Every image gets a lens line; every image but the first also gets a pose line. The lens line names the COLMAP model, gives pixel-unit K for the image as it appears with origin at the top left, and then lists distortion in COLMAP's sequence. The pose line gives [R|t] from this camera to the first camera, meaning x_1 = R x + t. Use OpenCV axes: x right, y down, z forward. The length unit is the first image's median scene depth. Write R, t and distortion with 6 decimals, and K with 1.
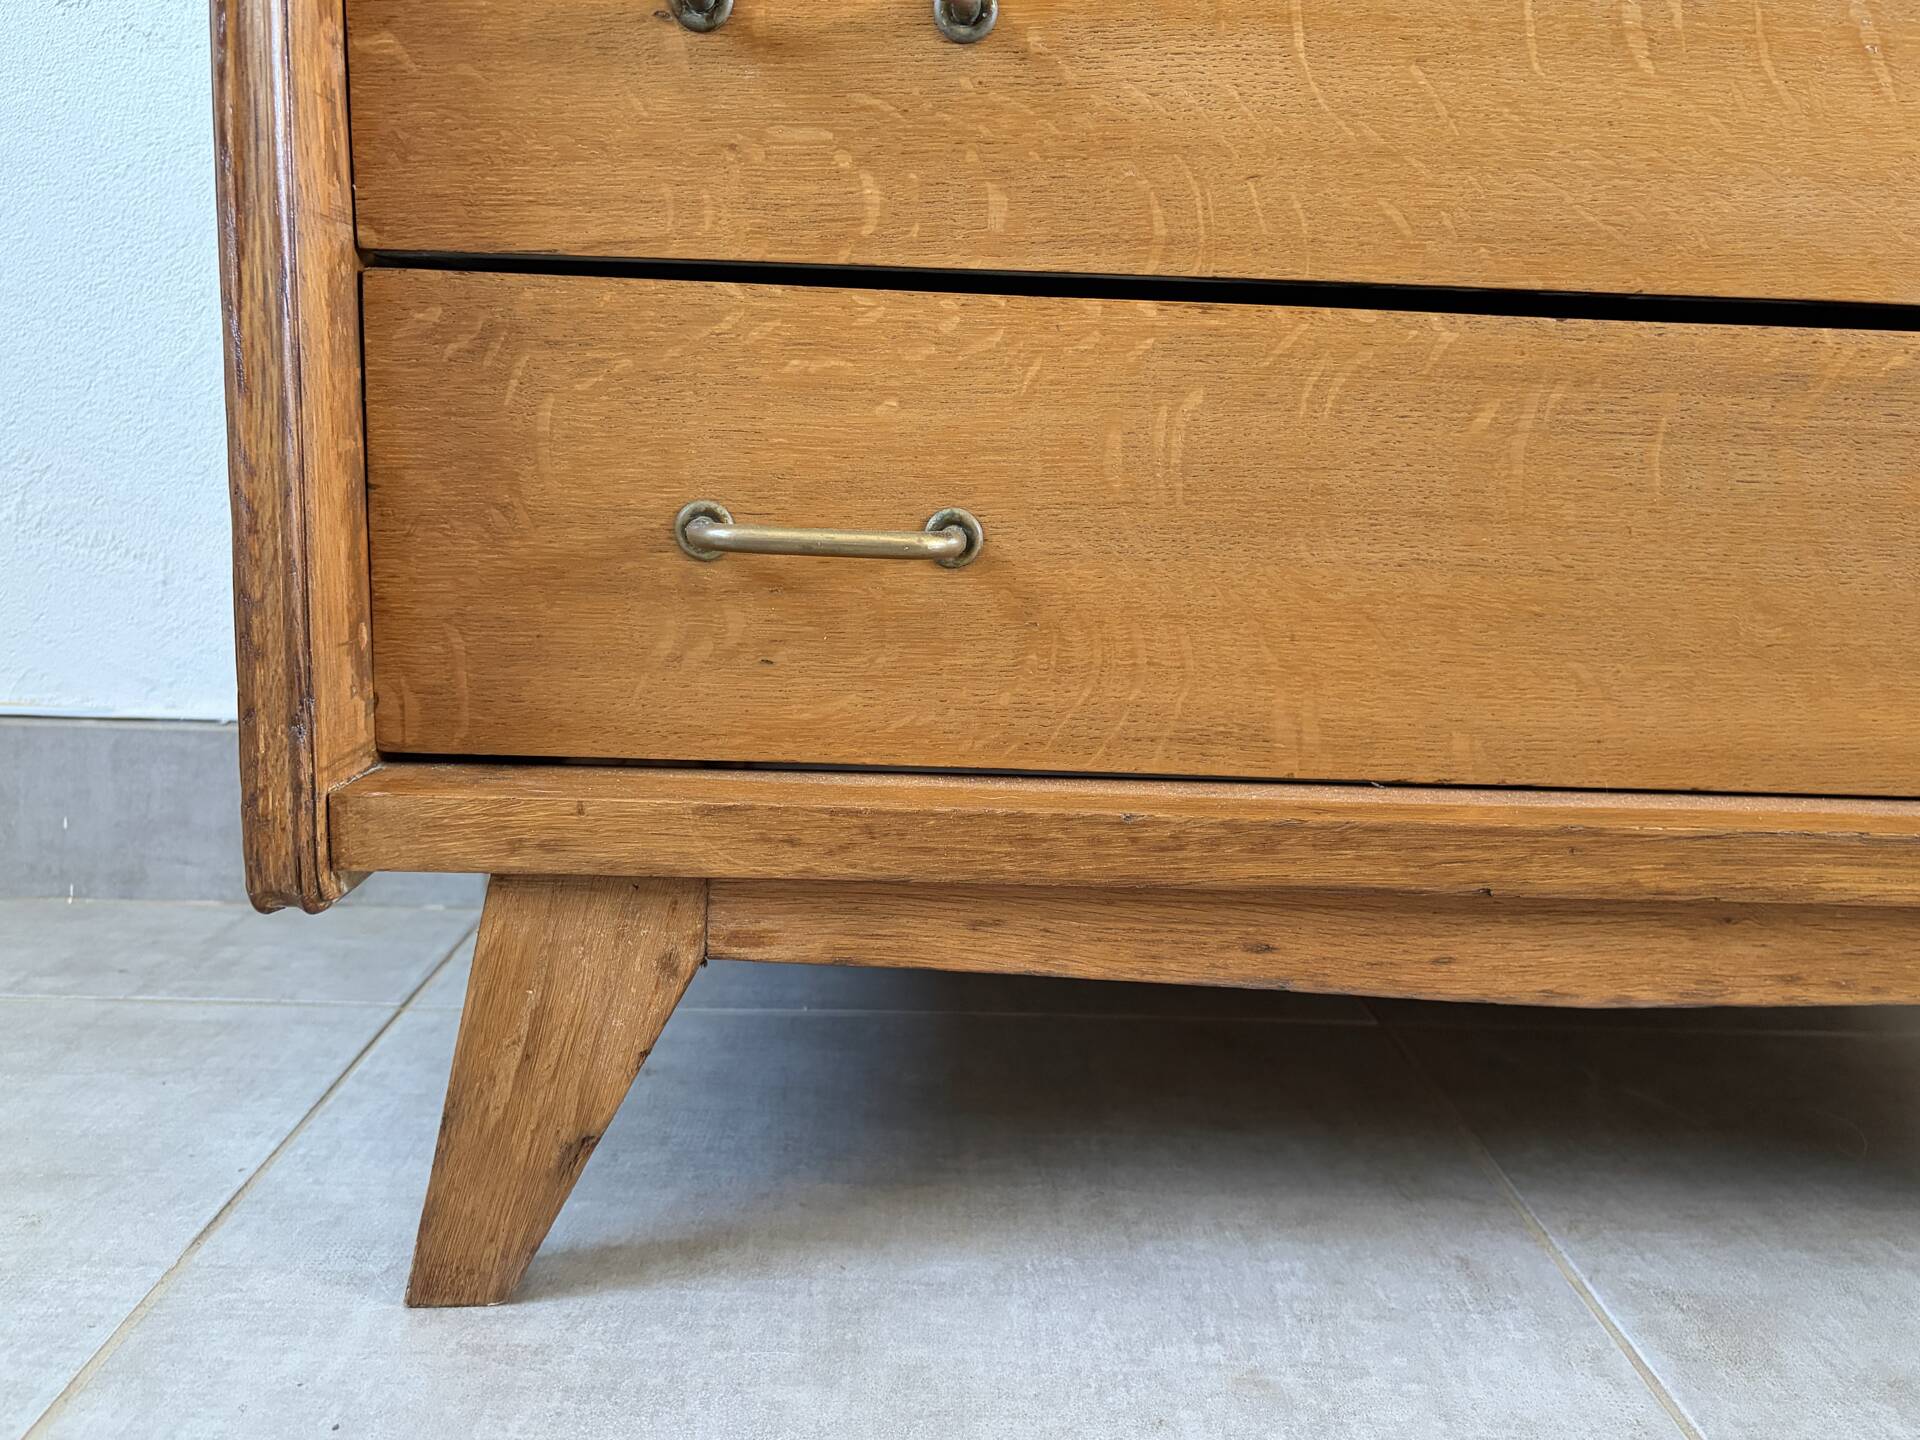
lens RADIAL K [[1580.9, 0, 964.3], [0, 1580.9, 739.0], [0, 0, 1]] dist [0.040084, -0.055325]
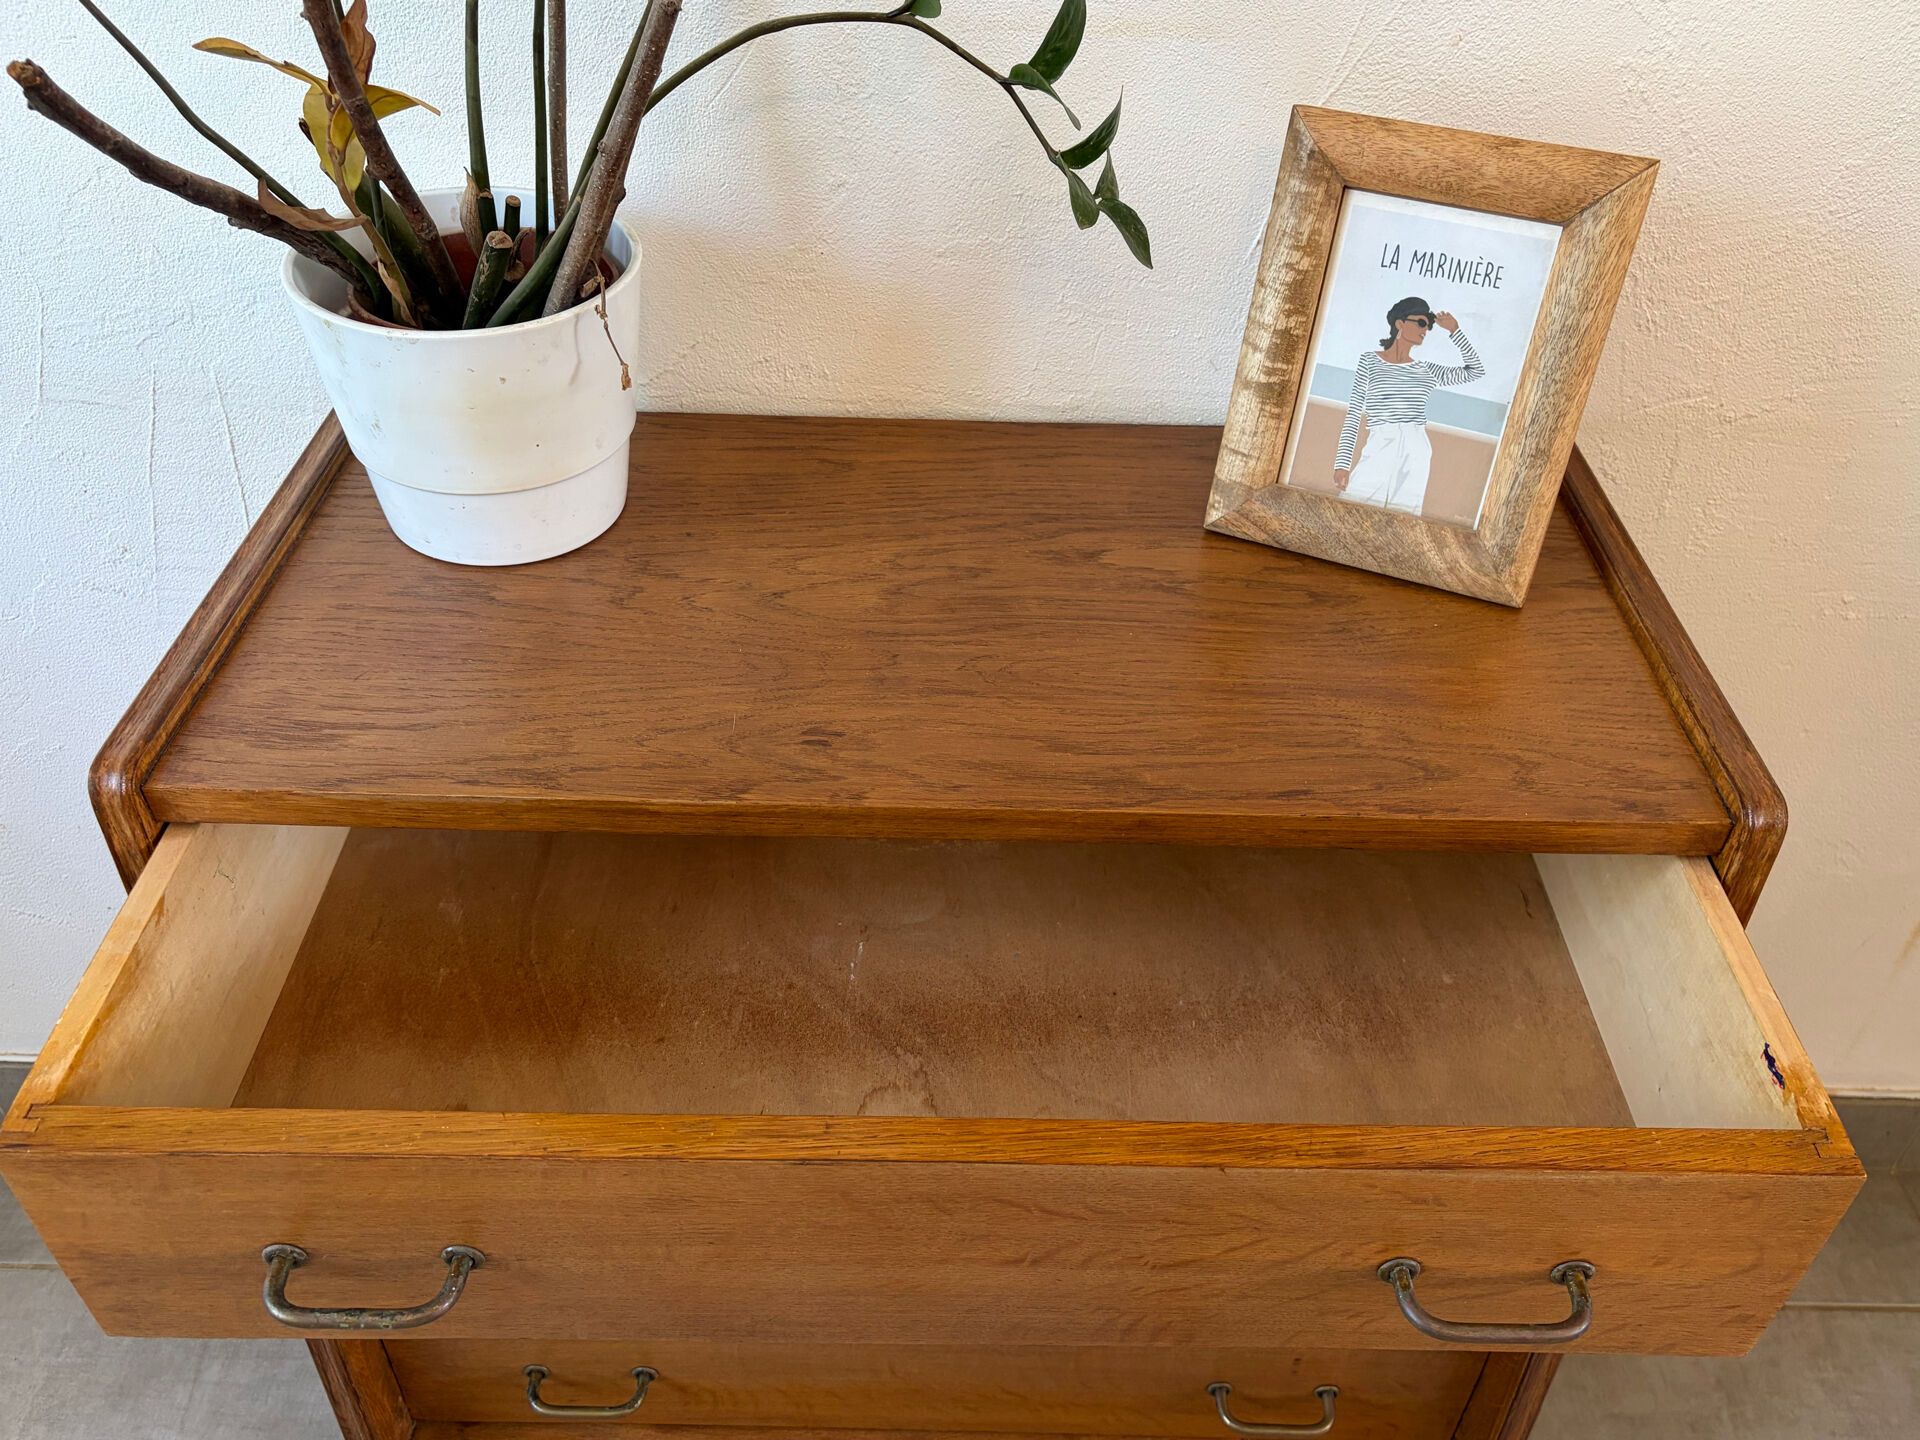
lens RADIAL K [[1580.9, 0, 966.7], [0, 1580.9, 736.9], [0, 0, 1]] dist [0.040084, -0.055325]
pose [[0.999052, 0.017098, -0.040040, 0.532852], [0.004131, 0.878283, 0.478124, -2.030759], [0.043341, -0.477836, 0.877379, -0.556659]]
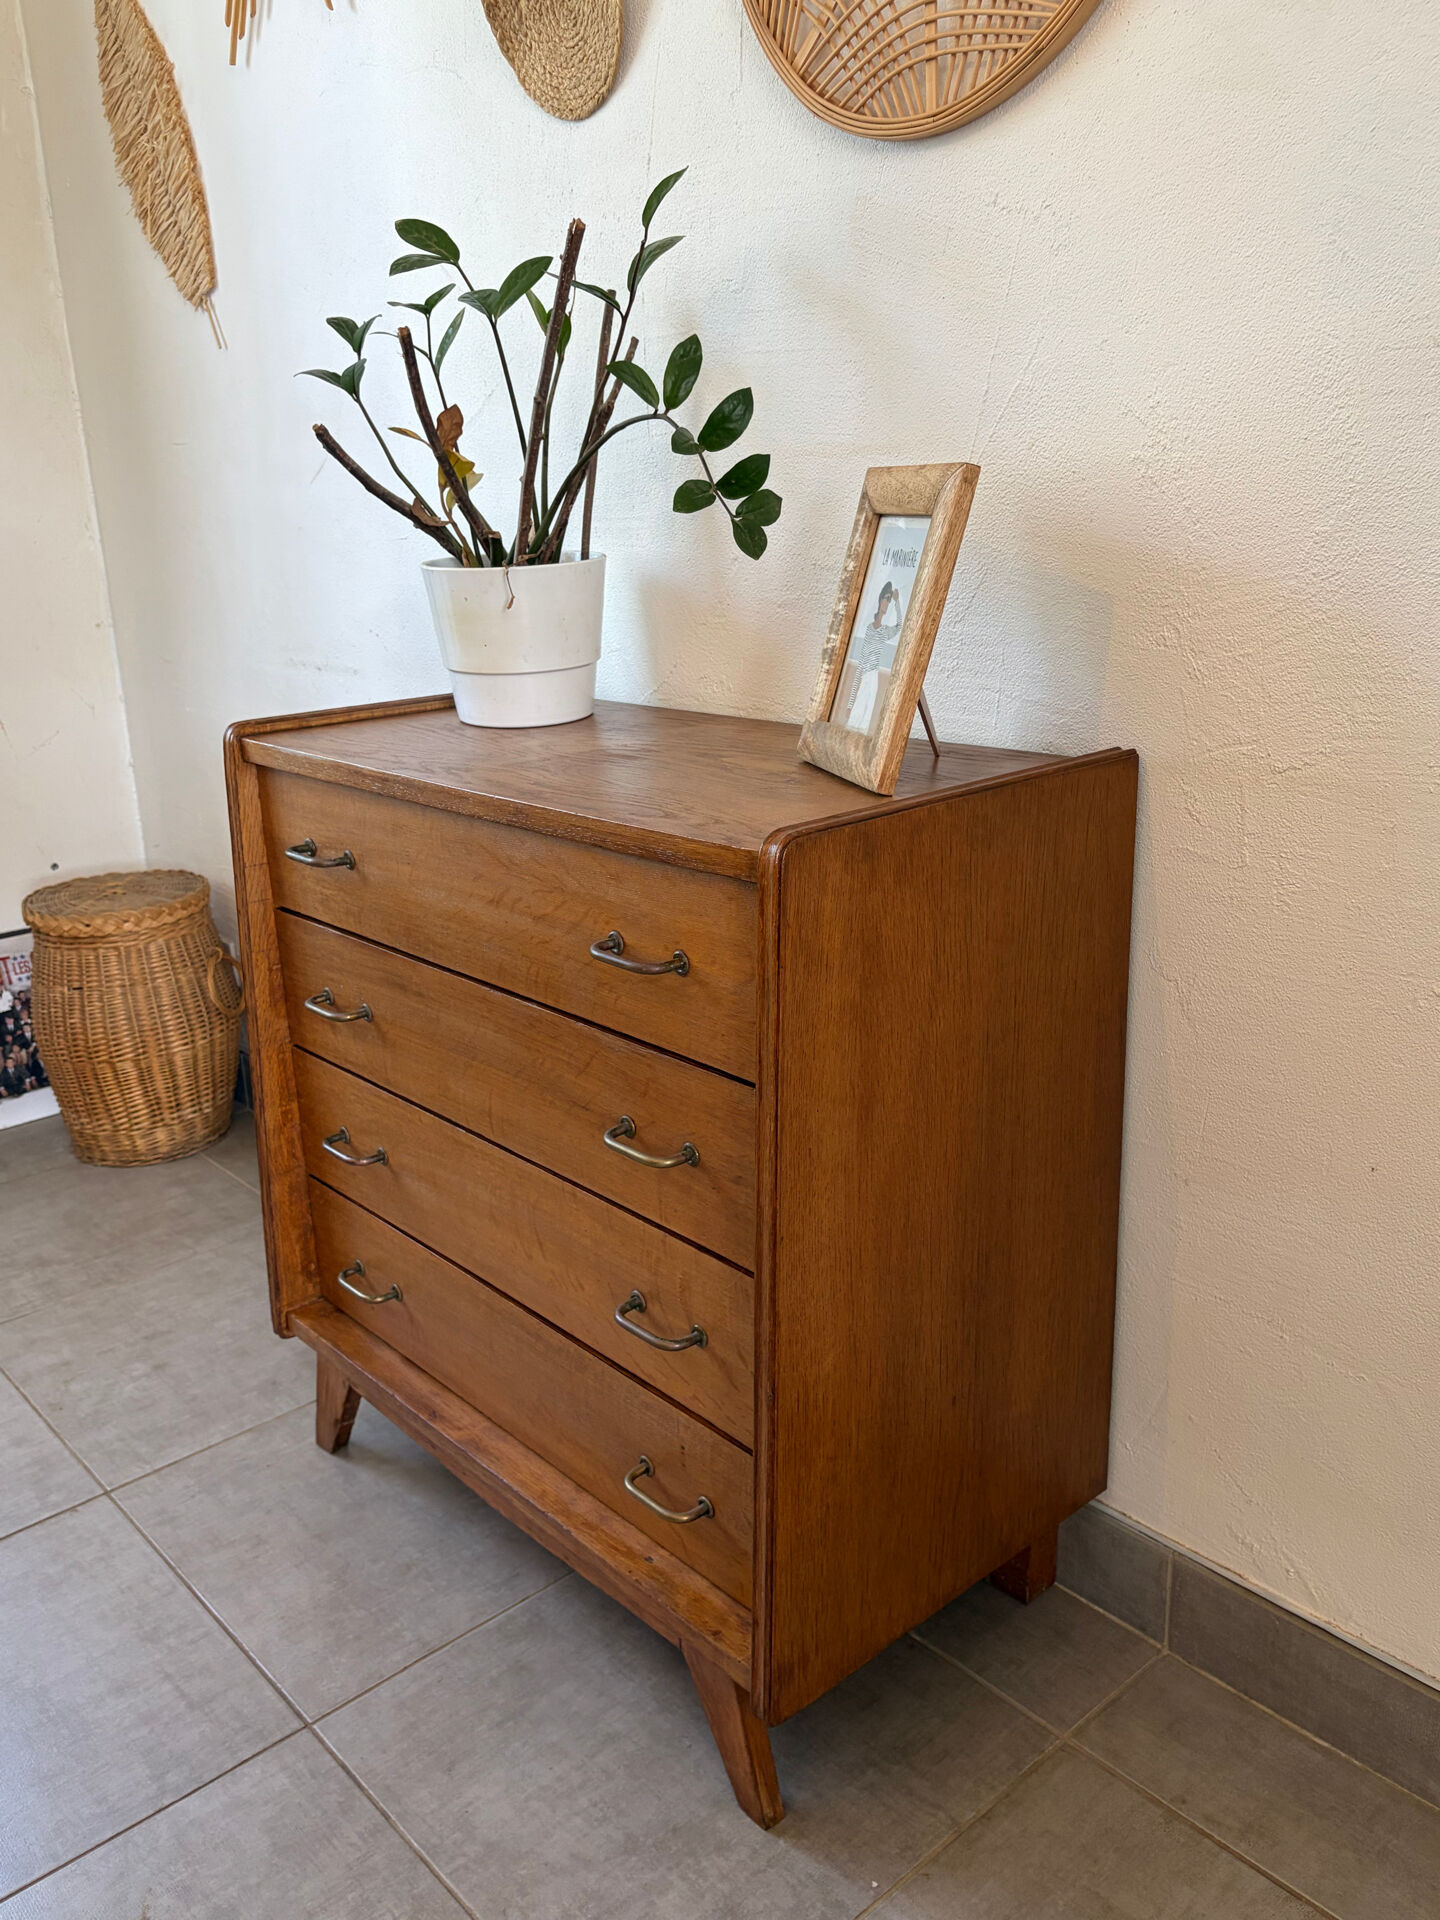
lens RADIAL K [[1580.9, 0, 695.1], [0, 1580.9, 970.1], [0, 0, 1]] dist [0.040084, -0.055325]
pose [[0.629608, 0.178347, -0.756166, 2.784502], [-0.087713, 0.983390, 0.158907, -1.377235], [0.771946, -0.033723, 0.634793, -0.608339]]
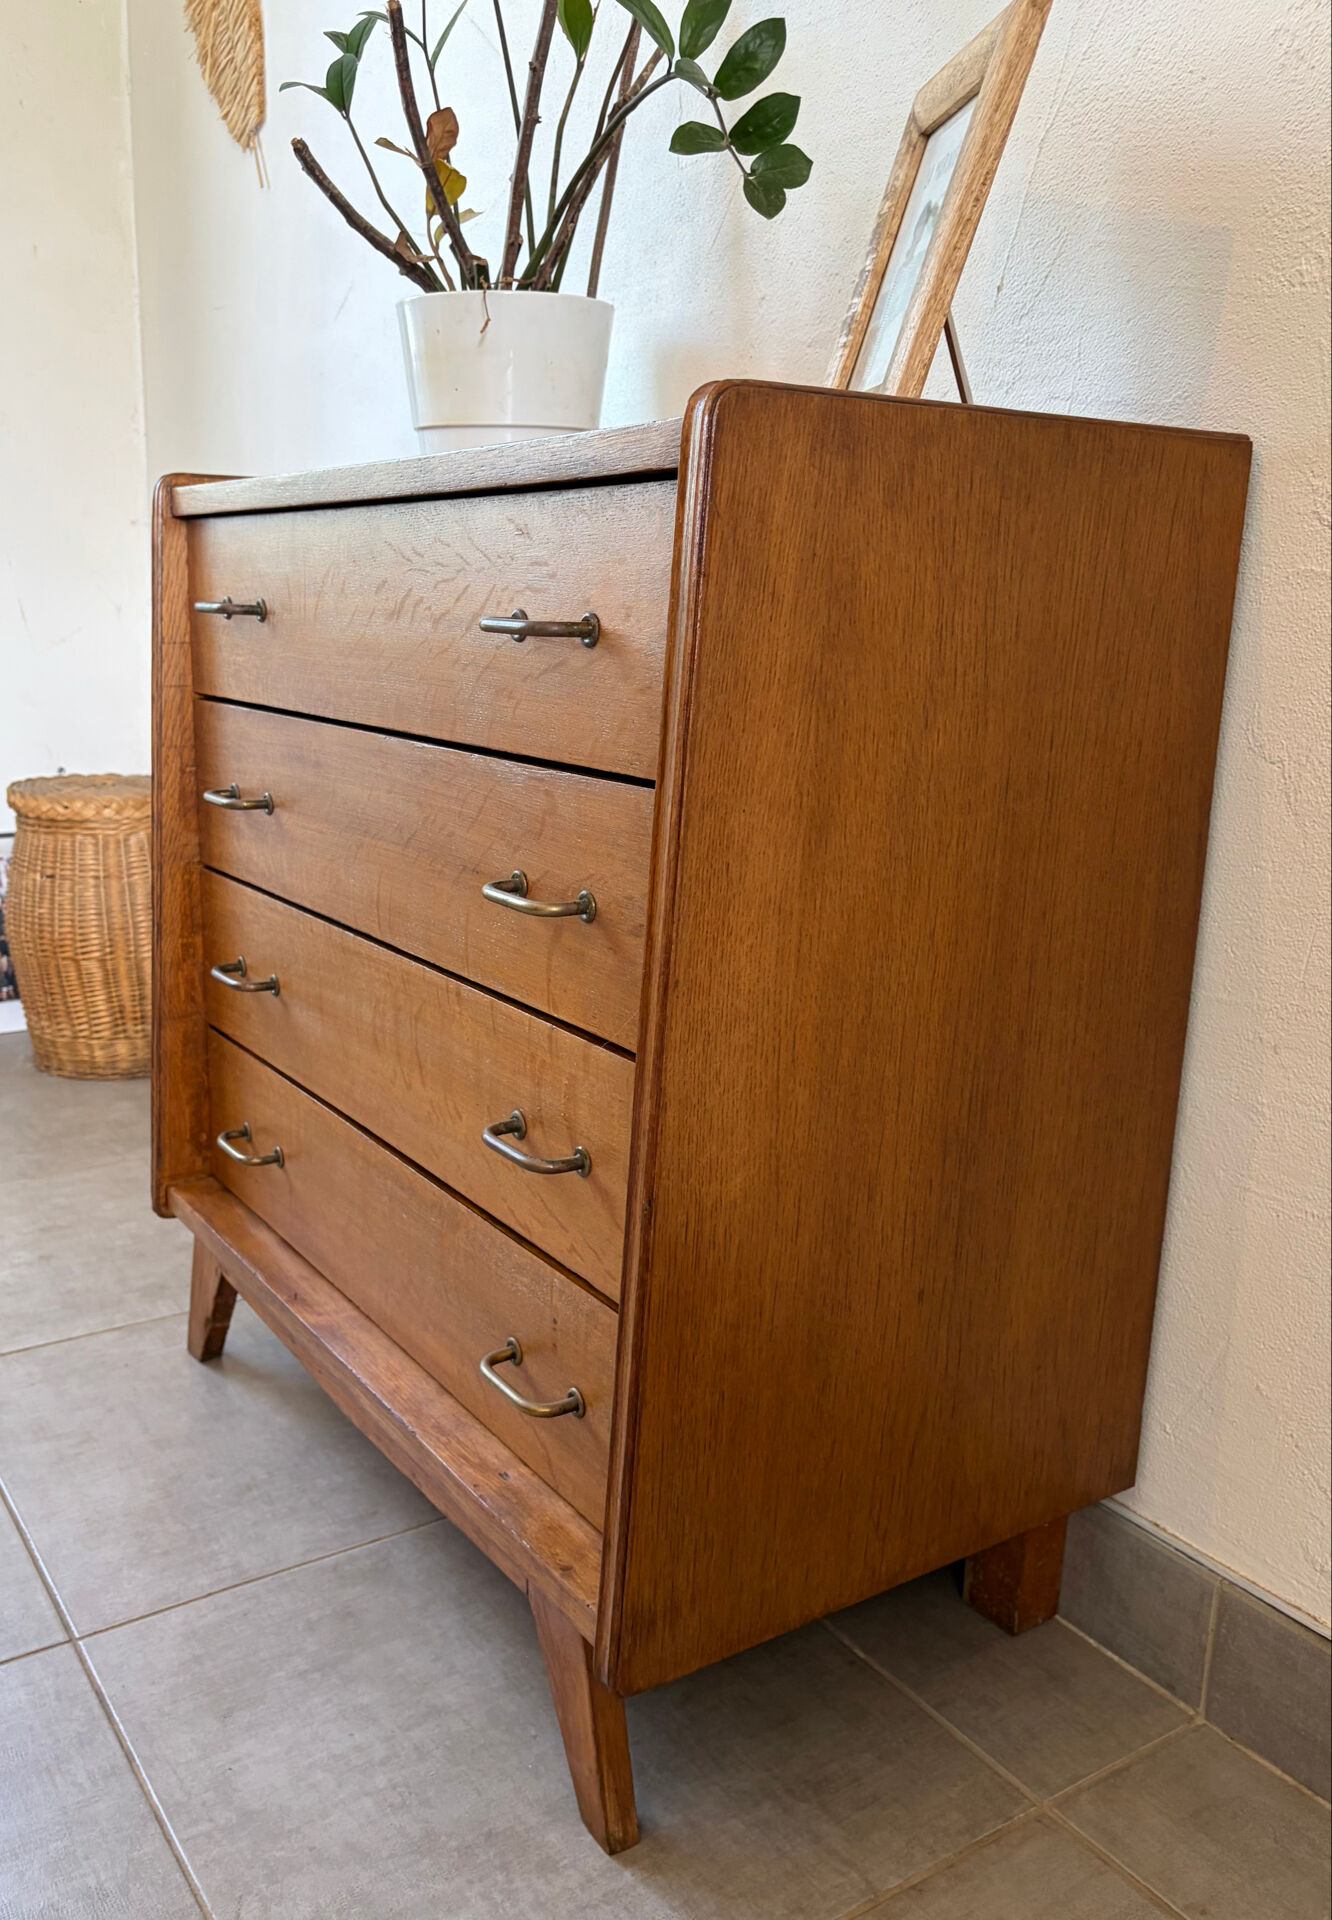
lens RADIAL K [[1583.4, 0, 578.0], [0, 1583.4, 980.6], [0, 0, 1]] dist [0.013087, -0.010751]
pose [[0.505529, 0.182527, -0.843282, 2.538524], [-0.165673, 0.979715, 0.112740, -0.831304], [0.846754, 0.082716, 0.525514, -0.038684]]
